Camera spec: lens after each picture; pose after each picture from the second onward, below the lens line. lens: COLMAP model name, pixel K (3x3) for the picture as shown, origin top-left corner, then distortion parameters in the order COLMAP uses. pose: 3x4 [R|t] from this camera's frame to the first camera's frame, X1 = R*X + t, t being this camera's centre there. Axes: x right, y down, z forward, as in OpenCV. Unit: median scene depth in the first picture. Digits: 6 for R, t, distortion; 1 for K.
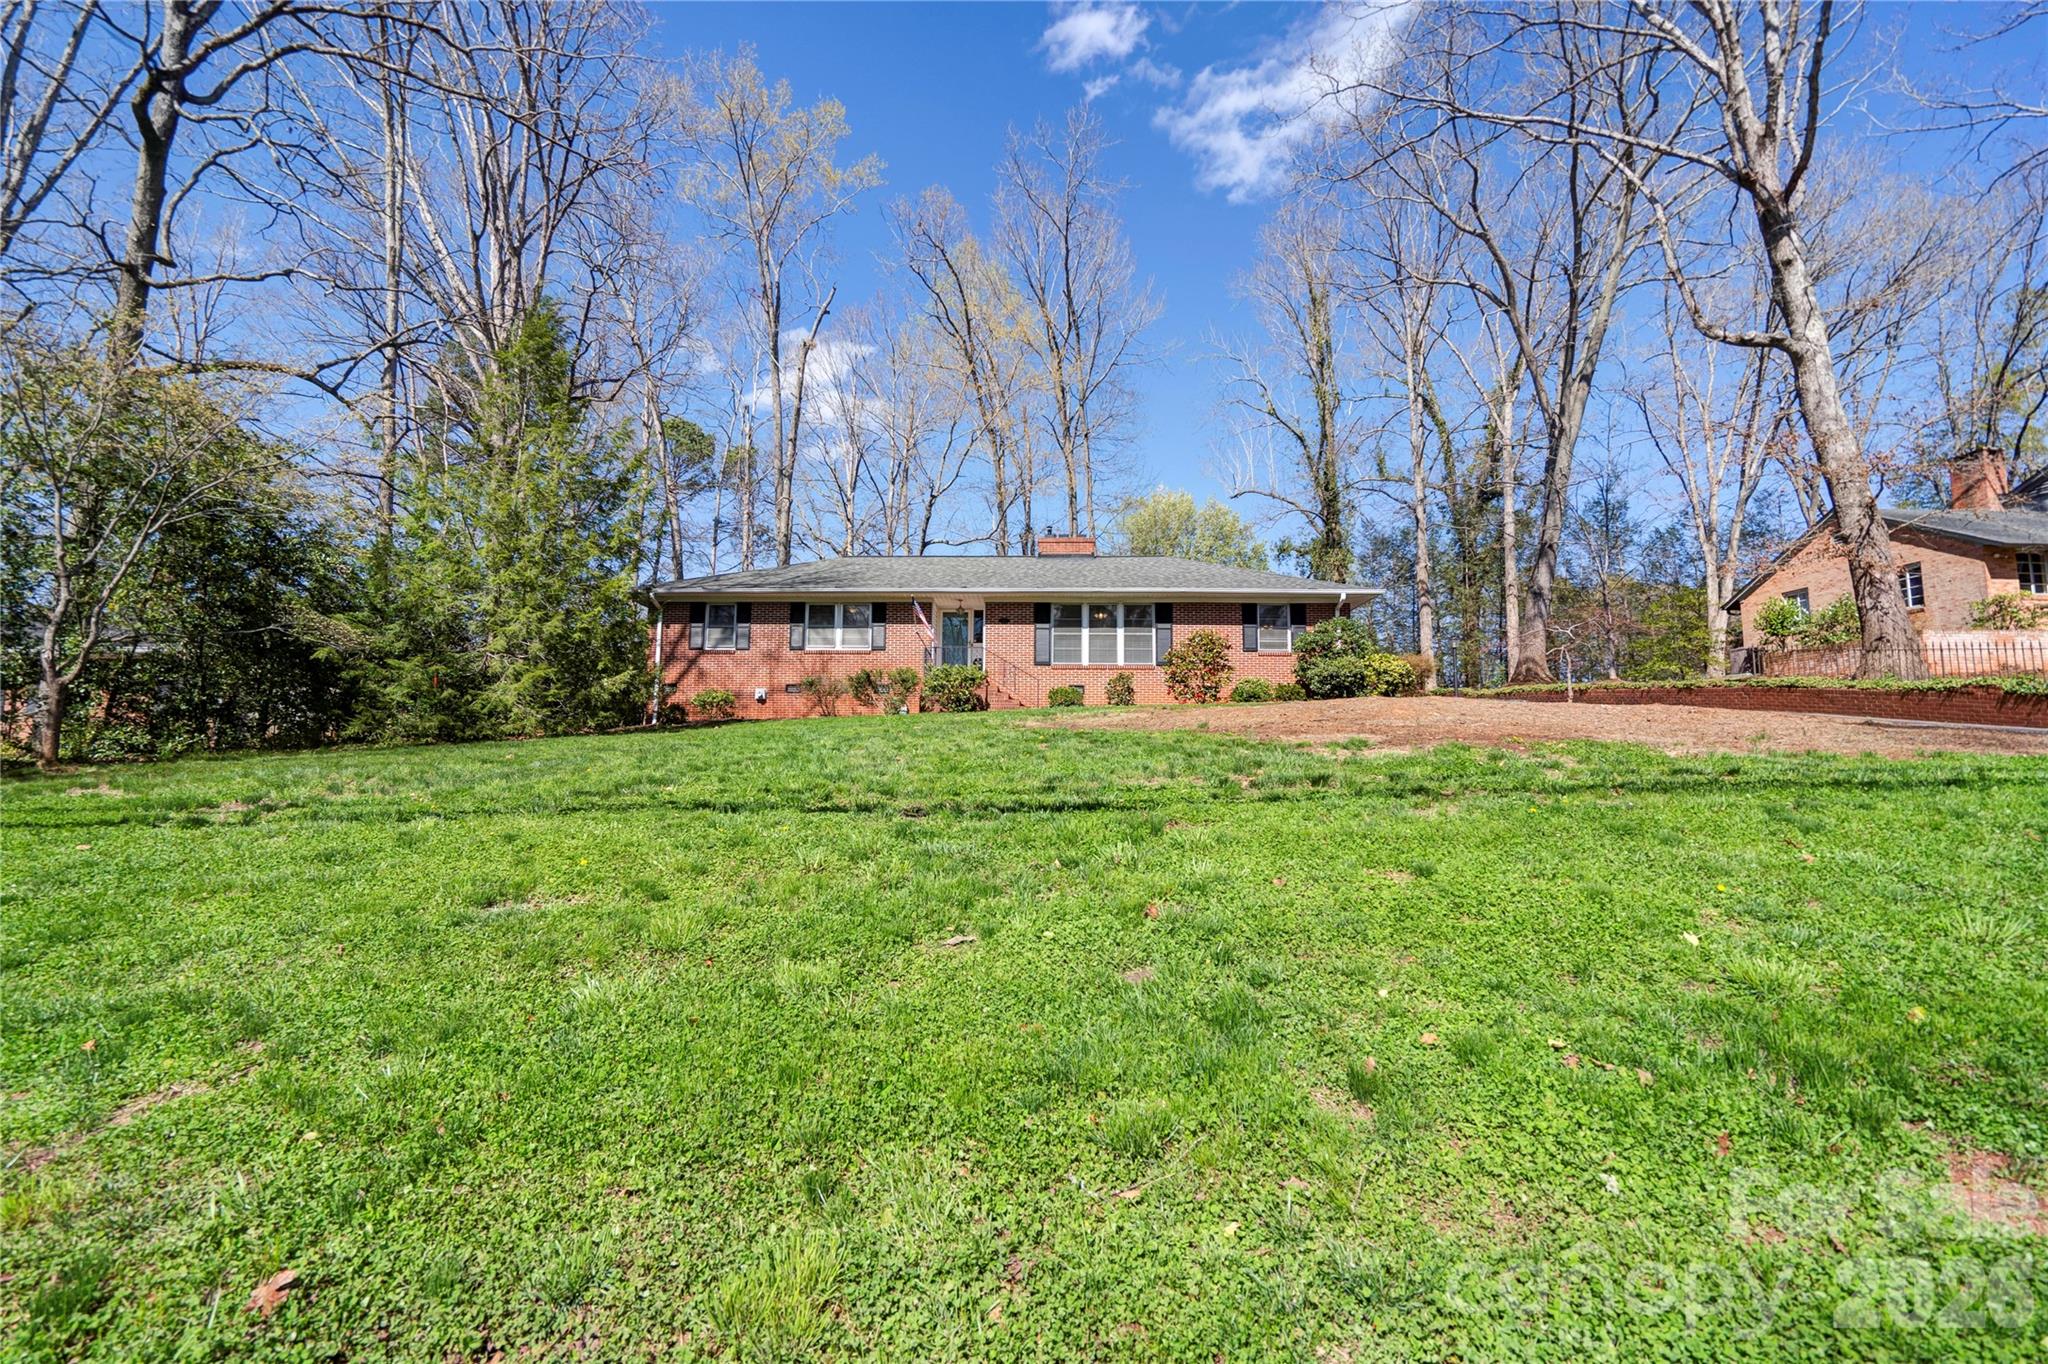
lens RADIAL K [[941.2, 0, 1023.4], [0, 941.2, 677.4], [0, 0, 1]] dist [-0.010444, 0.023556]
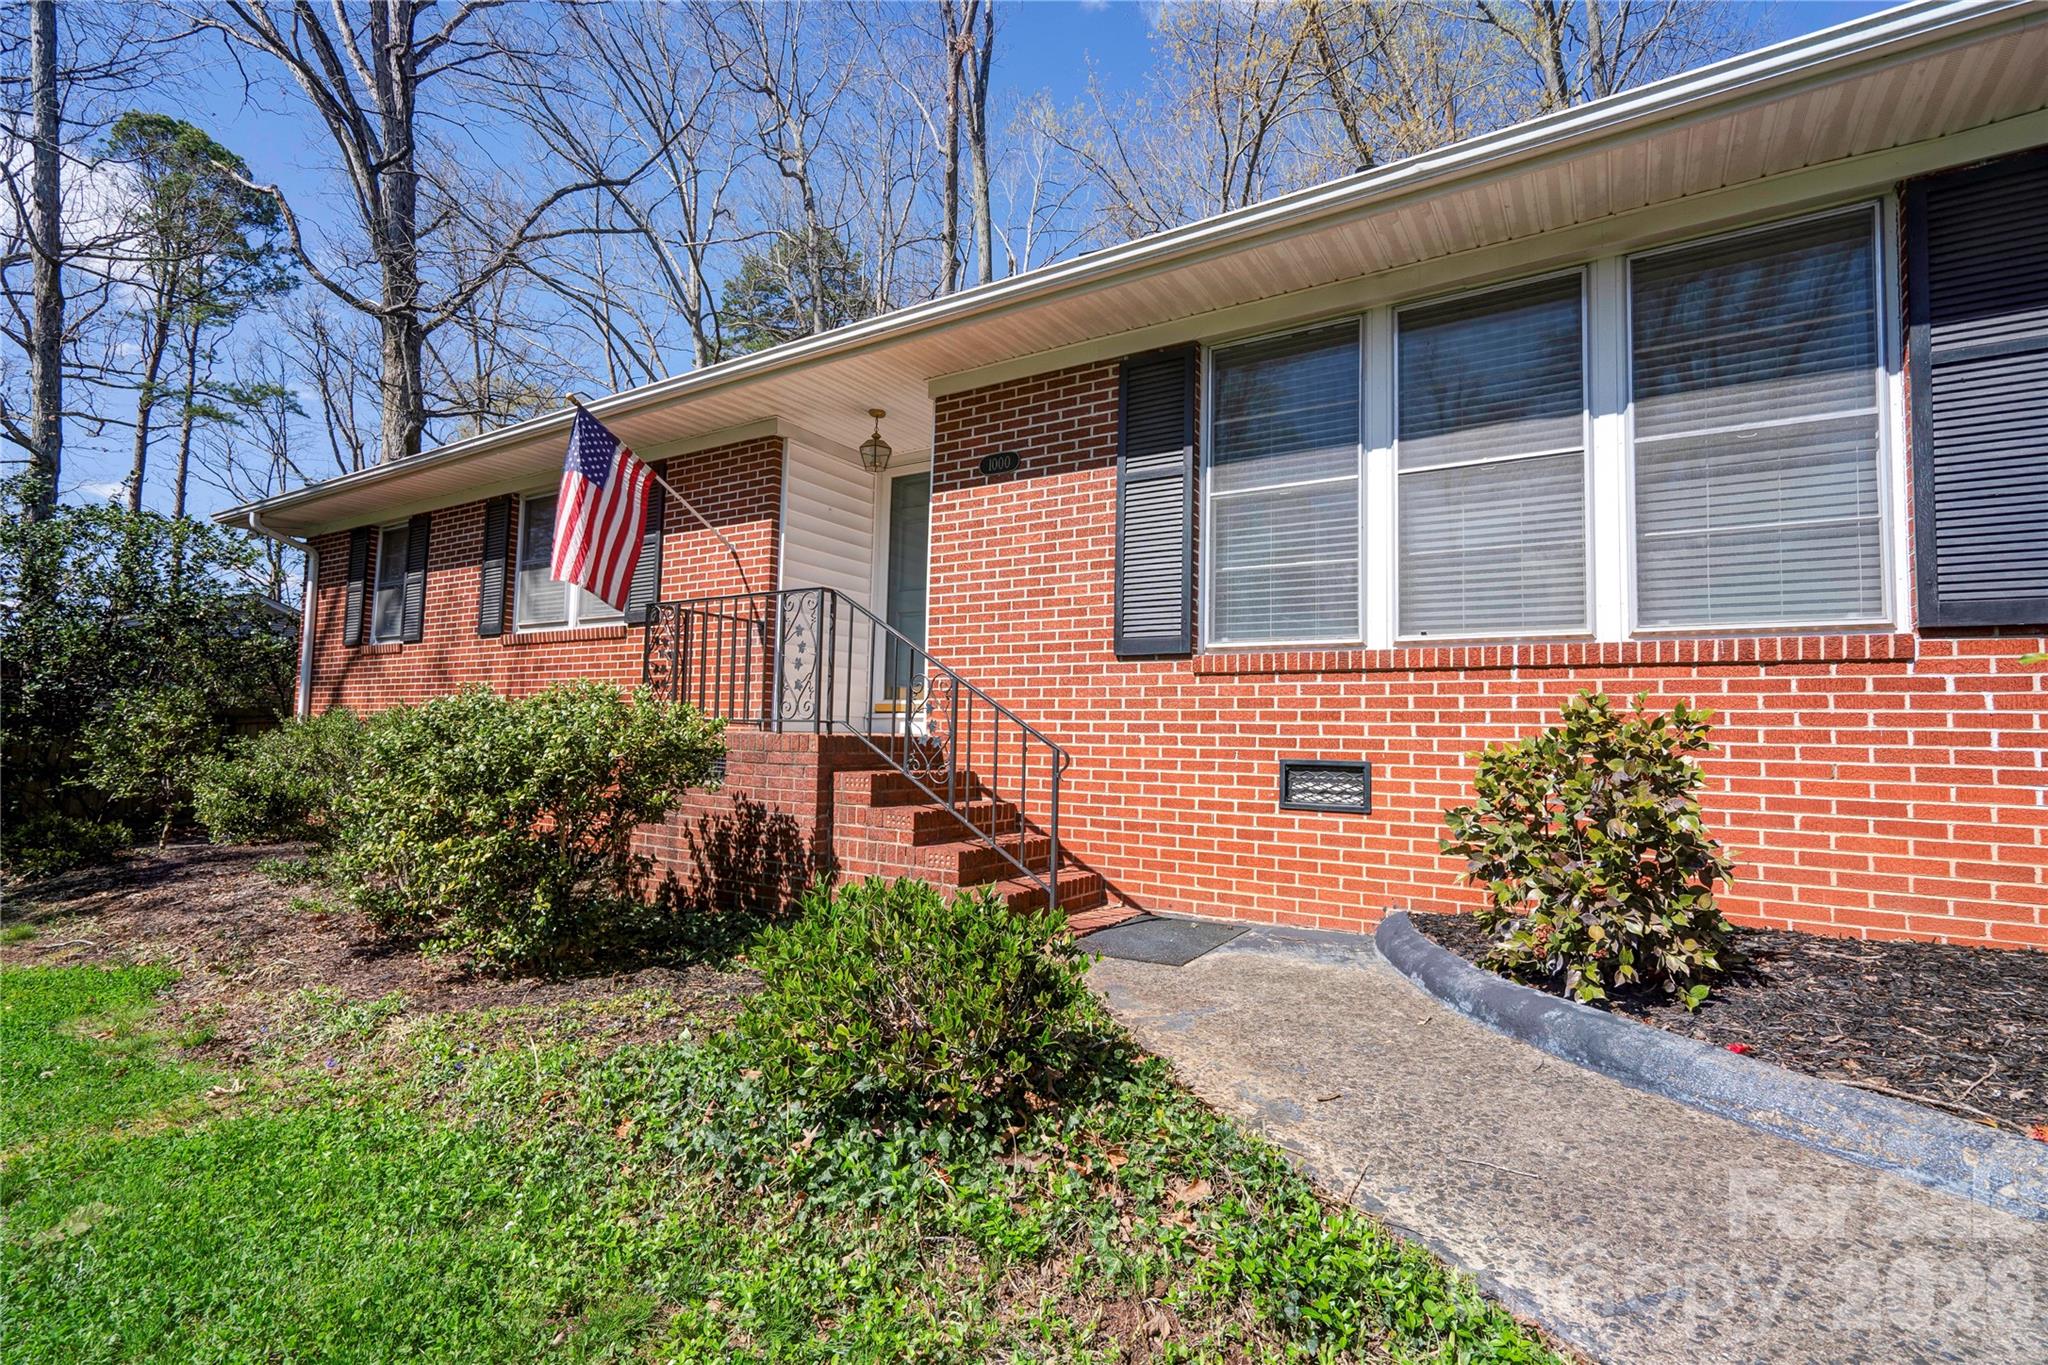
lens RADIAL K [[952.8, 0, 1024.0], [0, 952.8, 682.5], [0, 0, 1]] dist [0.011775, 0.001334]
pose [[0.868253, -0.022202, -0.495625, 0.094862], [0.033267, 0.999355, 0.013512, -0.011216], [0.495005, -0.028220, 0.868432, 0.794095]]
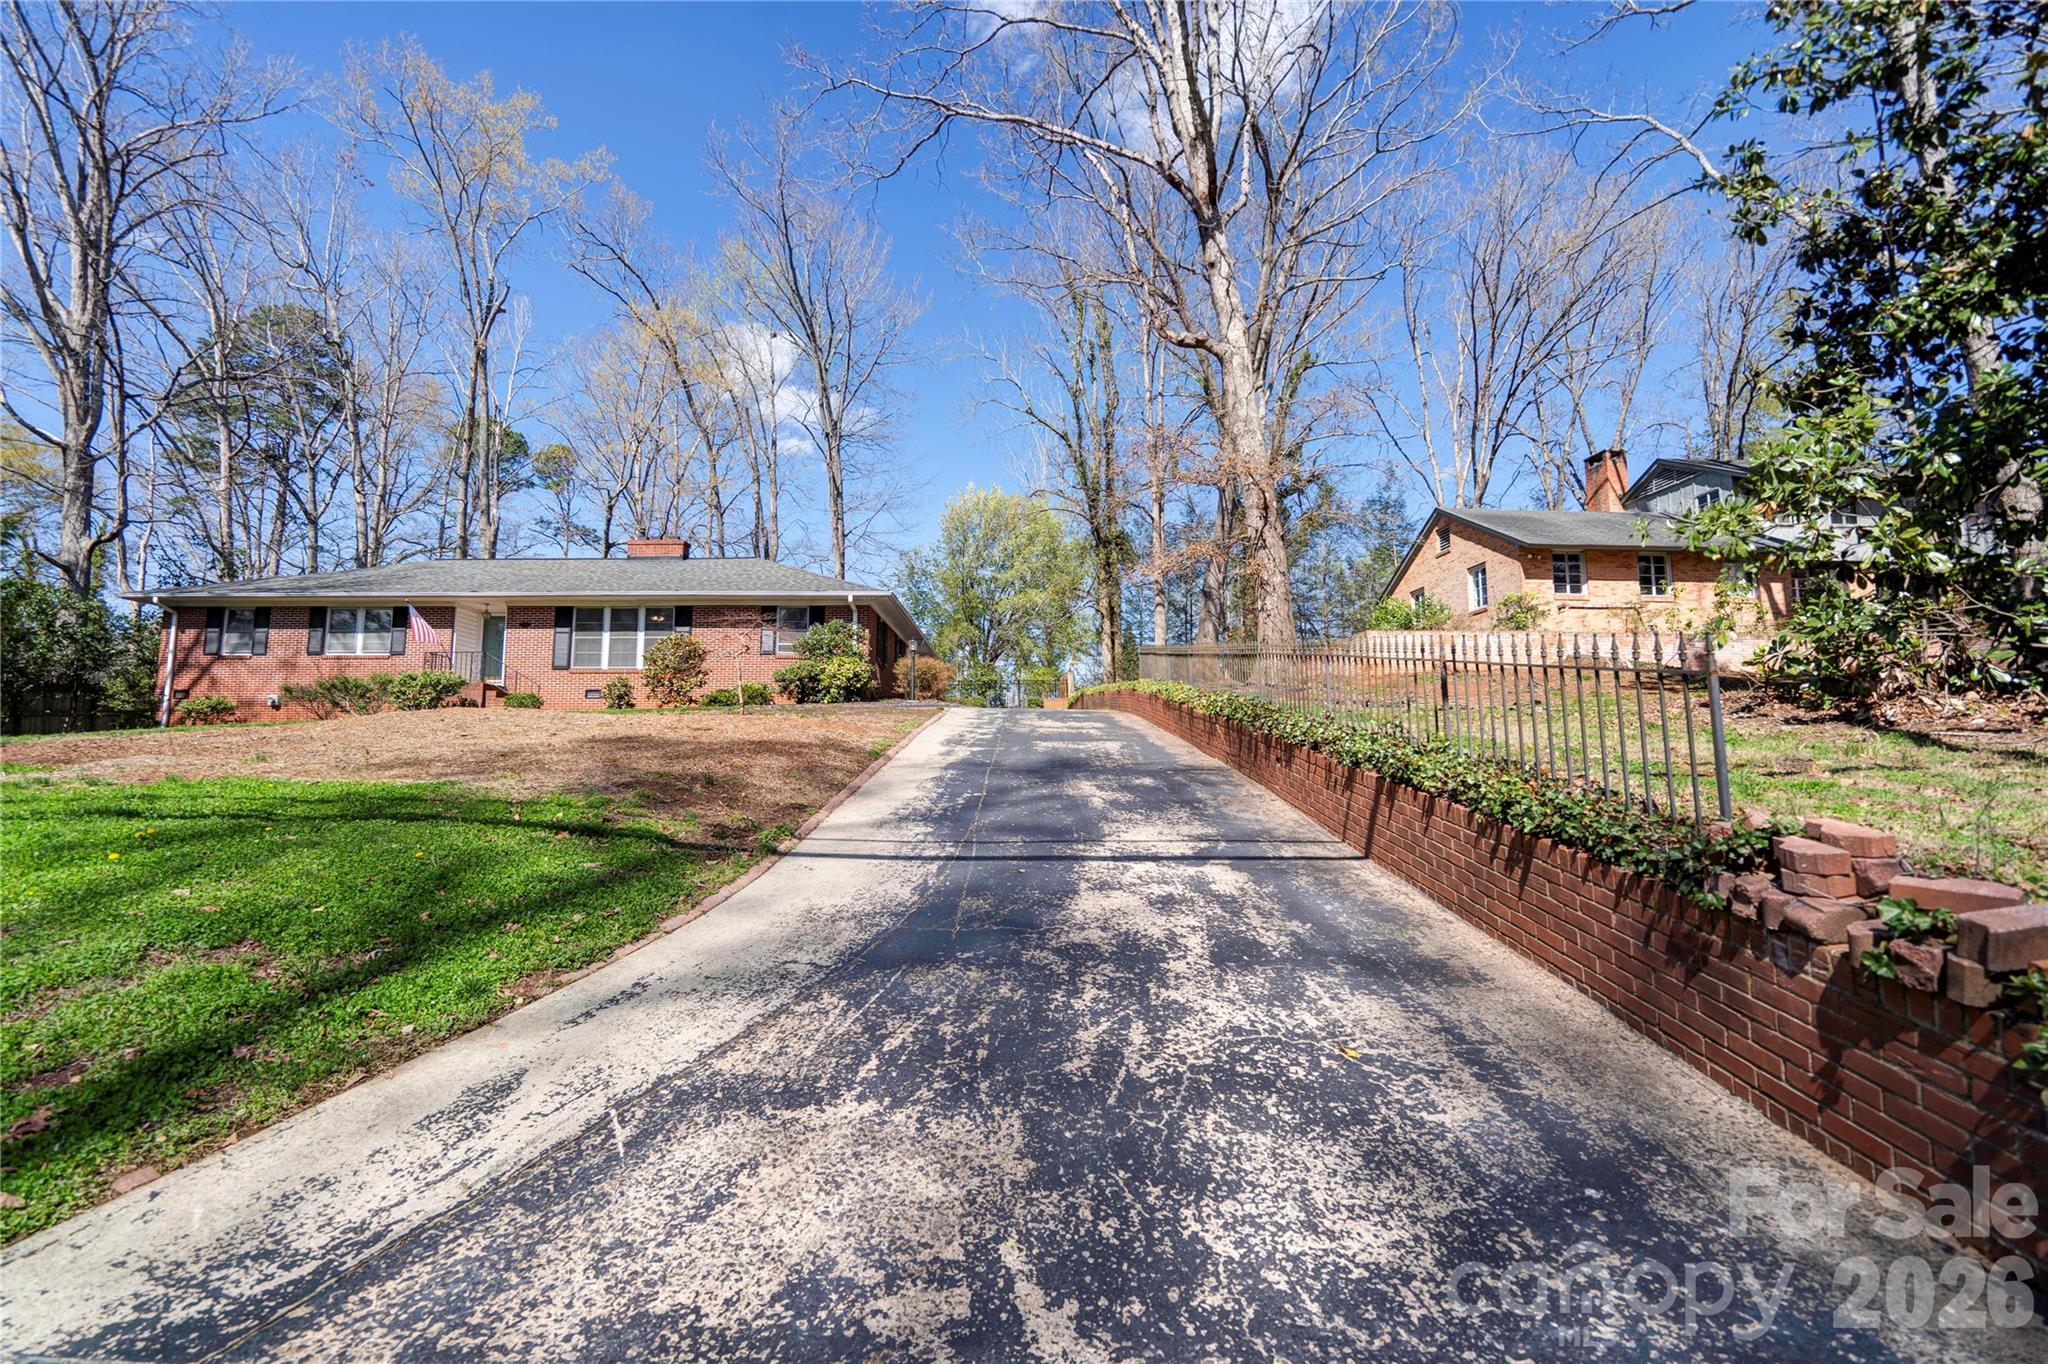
lens RADIAL K [[952.8, 0, 1024.0], [0, 952.8, 682.0], [0, 0, 1]] dist [0.011775, 0.001334]
pose [[0.999921, -0.005173, 0.011463, 0.483724], [0.005143, 0.999983, 0.002673, -0.000344], [-0.011477, -0.002614, 0.999931, -0.004817]]
